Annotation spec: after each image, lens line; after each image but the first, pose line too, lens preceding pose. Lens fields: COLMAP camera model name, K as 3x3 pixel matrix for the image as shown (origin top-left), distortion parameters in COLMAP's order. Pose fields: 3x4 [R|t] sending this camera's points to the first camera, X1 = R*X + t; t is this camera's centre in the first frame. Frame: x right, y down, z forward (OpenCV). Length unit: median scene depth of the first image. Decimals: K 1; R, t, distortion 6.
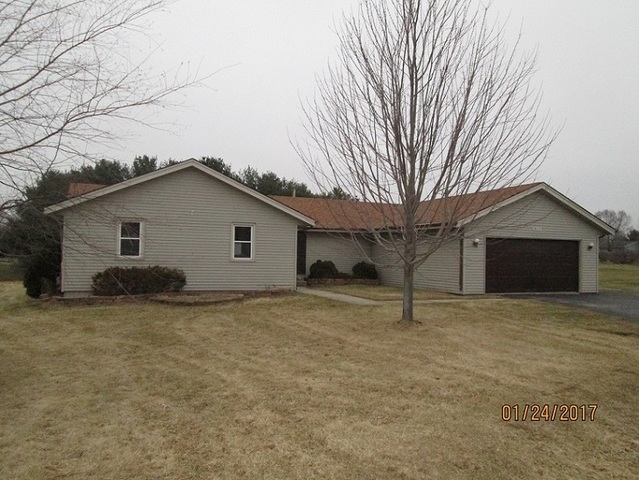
lens RADIAL K [[527.4, 0, 322.3], [0, 527.4, 239.0], [0, 0, 1]] dist [-0.043382, 0.001201]
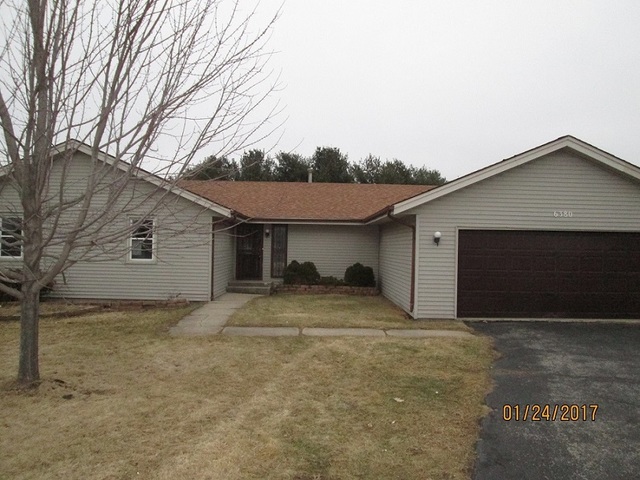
lens RADIAL K [[528.2, 0, 322.8], [0, 528.2, 239.0], [0, 0, 1]] dist [-0.043382, 0.001201]
pose [[0.932144, -0.006598, -0.362027, 0.320899], [0.010737, 0.999898, 0.009422, 0.000892], [0.361928, -0.012670, 0.932120, 0.290953]]
